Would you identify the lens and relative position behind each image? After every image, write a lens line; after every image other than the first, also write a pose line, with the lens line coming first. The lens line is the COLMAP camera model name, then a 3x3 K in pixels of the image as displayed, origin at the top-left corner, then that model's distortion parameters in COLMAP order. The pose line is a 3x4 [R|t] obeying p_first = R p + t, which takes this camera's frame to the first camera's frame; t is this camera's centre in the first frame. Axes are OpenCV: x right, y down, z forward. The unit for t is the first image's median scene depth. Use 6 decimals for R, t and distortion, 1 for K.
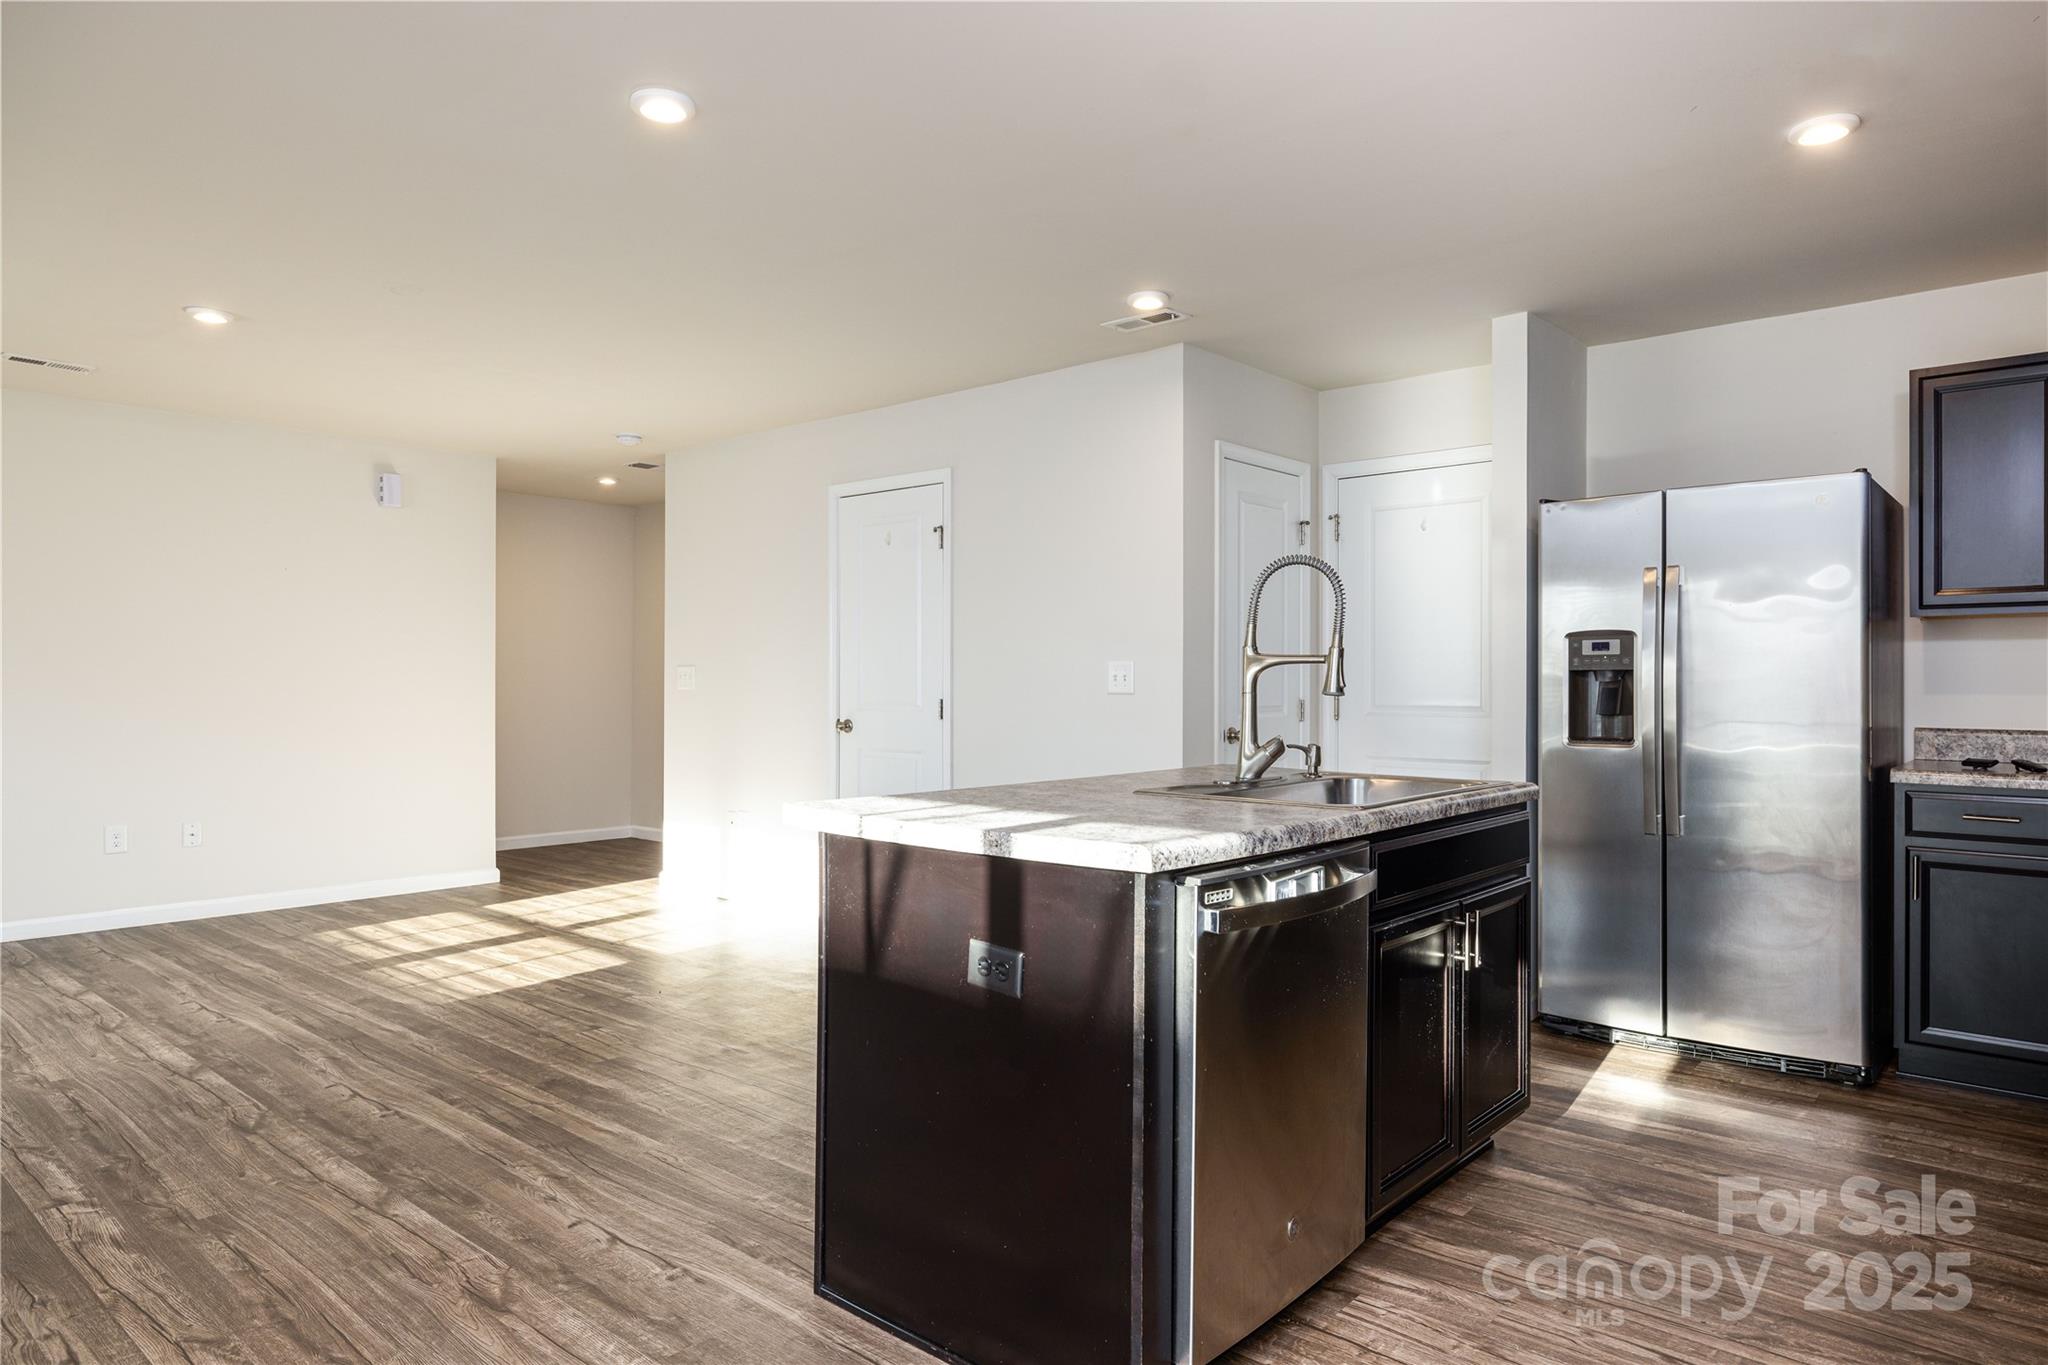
lens RADIAL K [[1249.5, 0, 1018.4], [0, 1249.5, 680.2], [0, 0, 1]] dist [-0.003117, 0.001495]
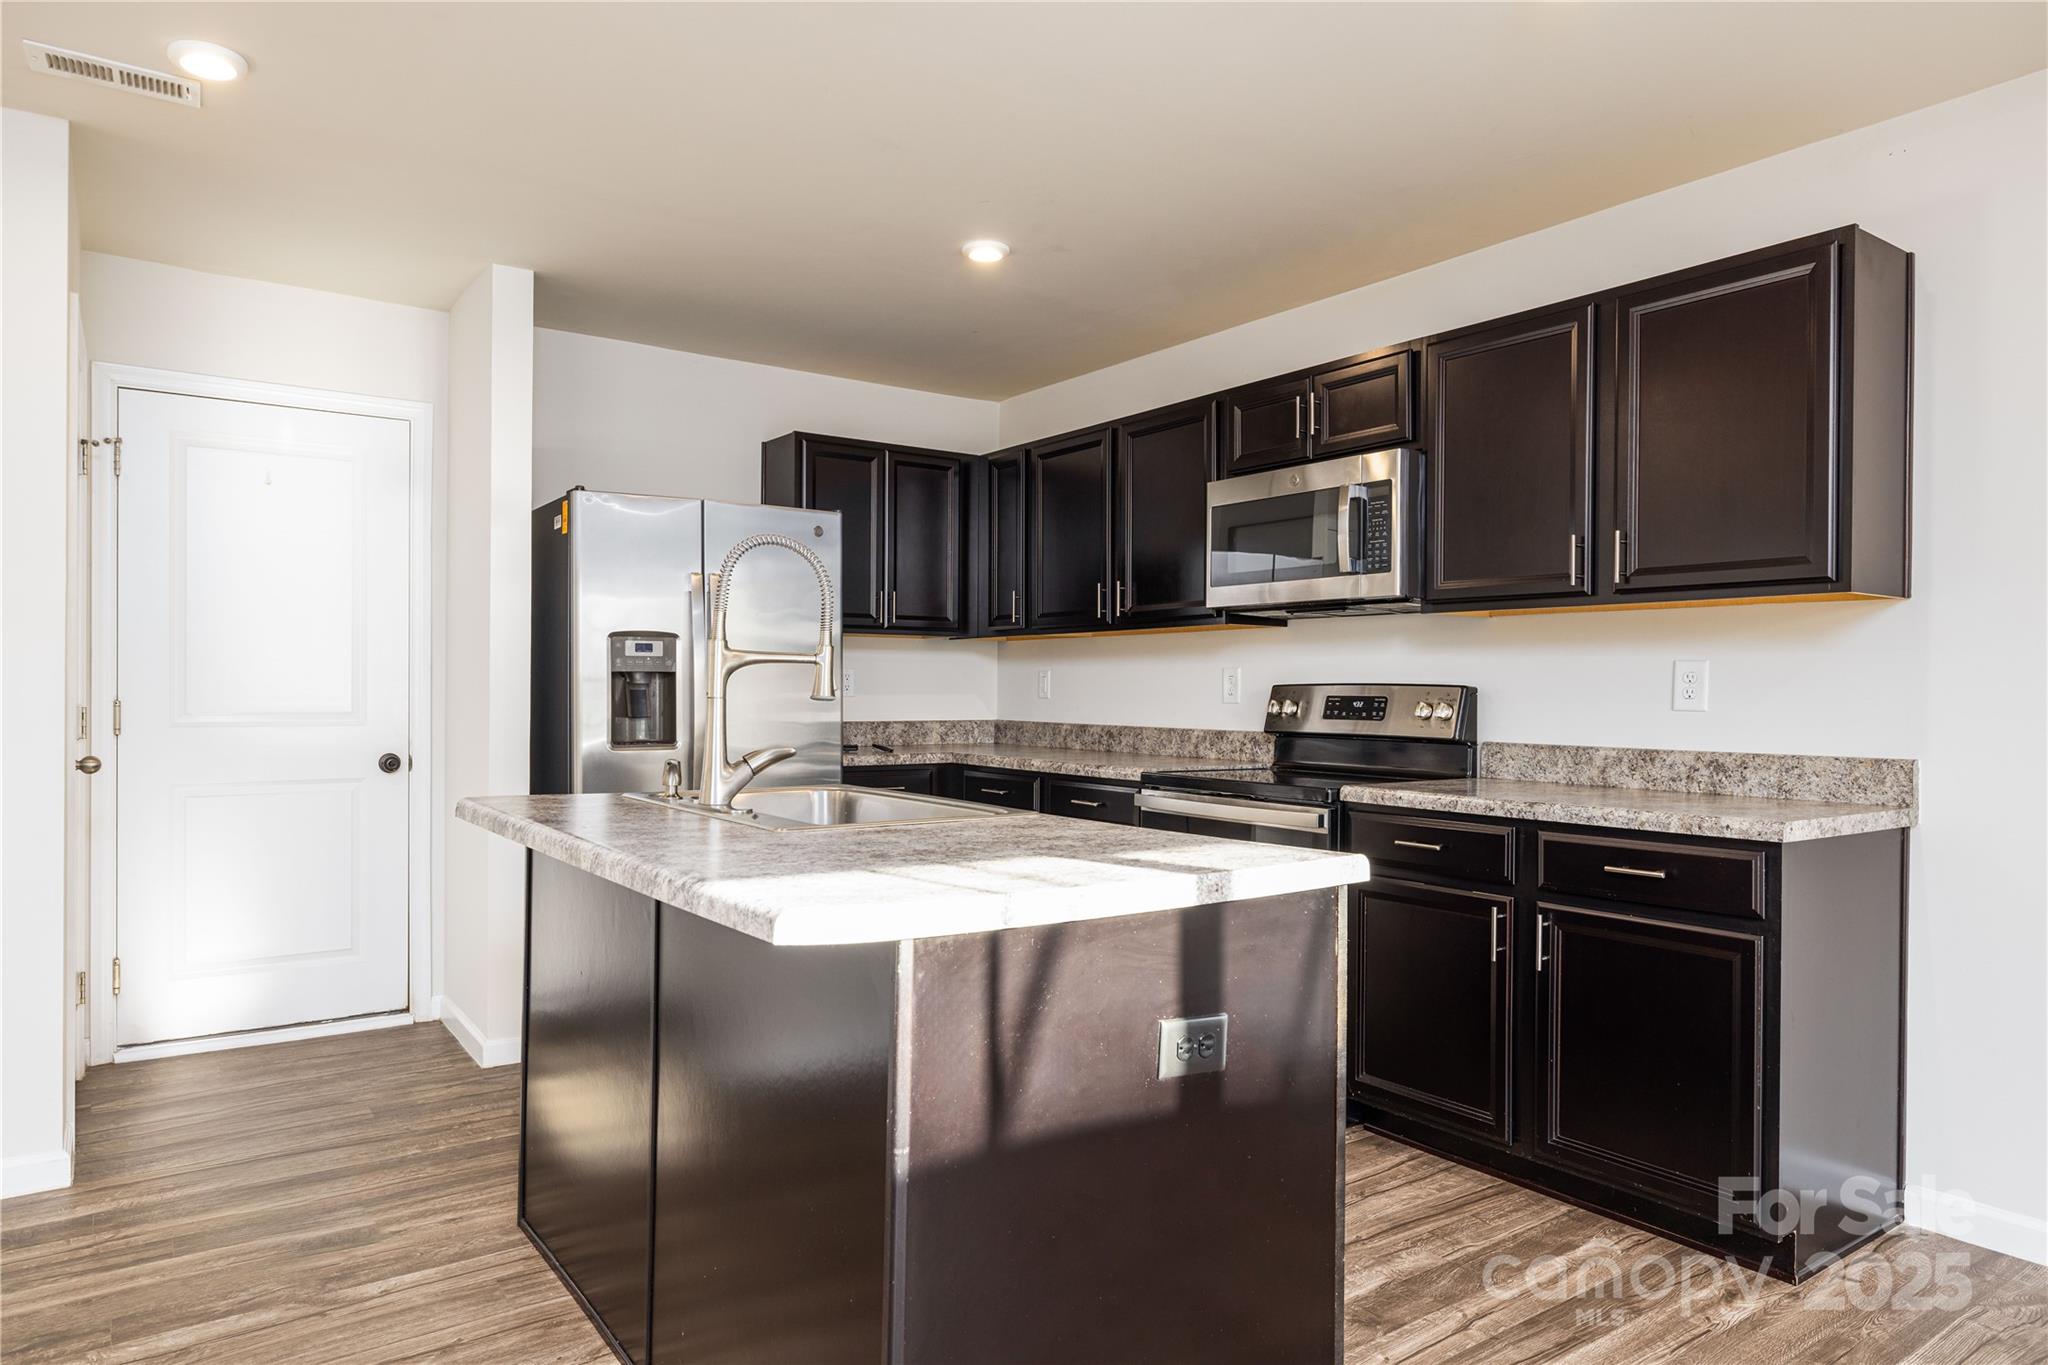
lens RADIAL K [[1258.9, 0, 1034.2], [0, 1258.9, 691.9], [0, 0, 1]] dist [0.001202, -0.000720]
pose [[0.219930, -0.002657, 0.975512, -0.541851], [-0.007747, 0.999960, 0.004470, 0.001340], [-0.975485, -0.008540, 0.219900, 0.608006]]
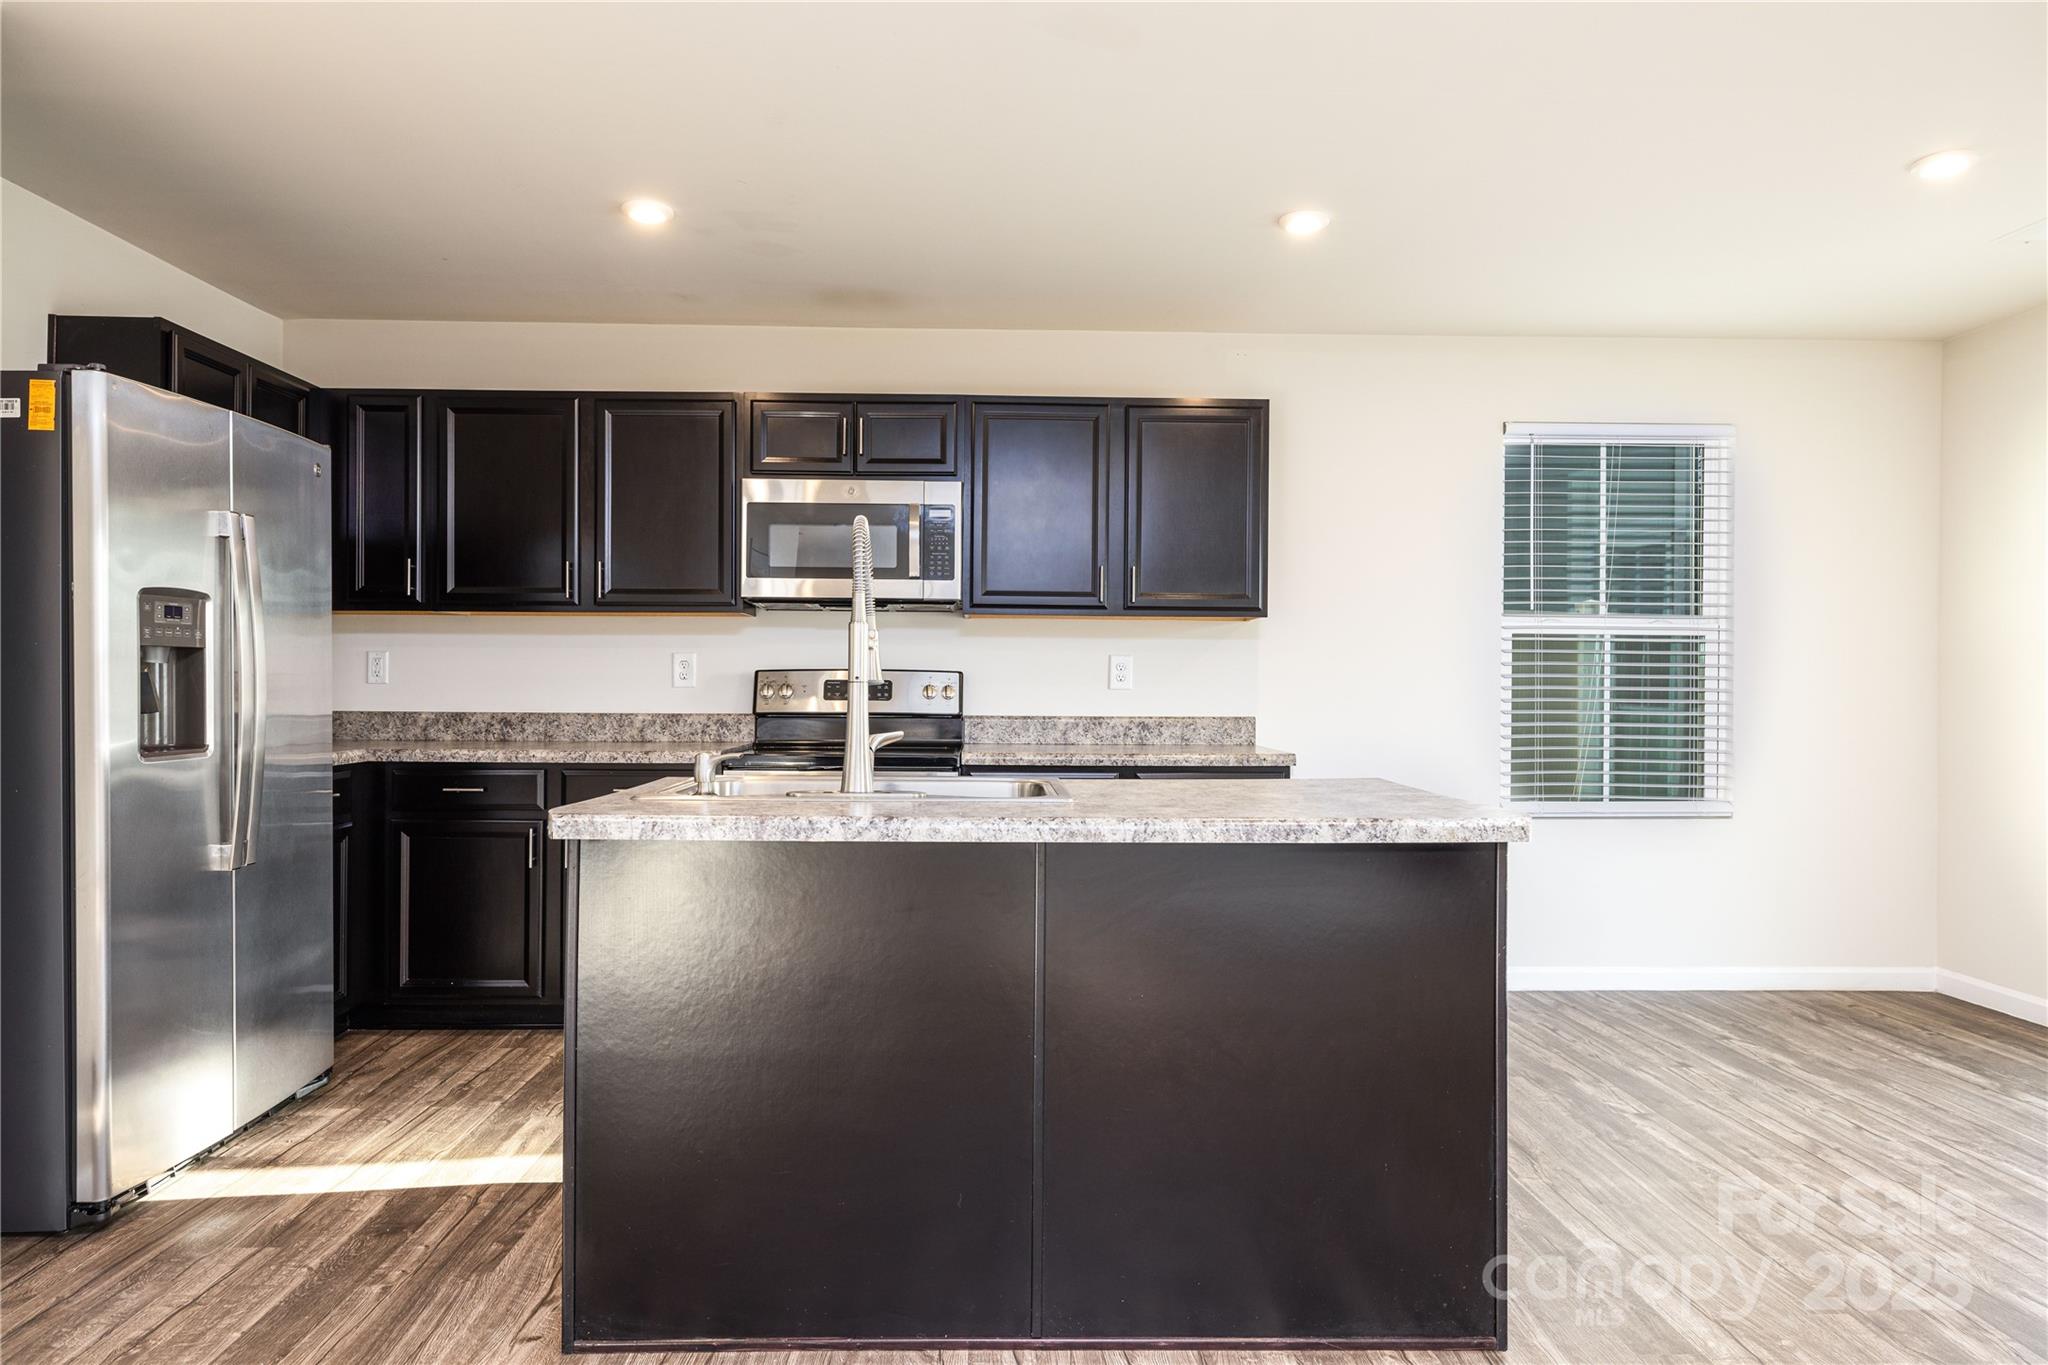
lens RADIAL K [[1249.5, 0, 1018.4], [0, 1249.5, 680.2], [0, 0, 1]] dist [-0.003117, 0.001495]
pose [[-0.684429, -0.005143, 0.729062, -0.436278], [-0.008769, 0.999961, -0.001178, 0.008800], [-0.729027, -0.007199, -0.684447, 1.421009]]
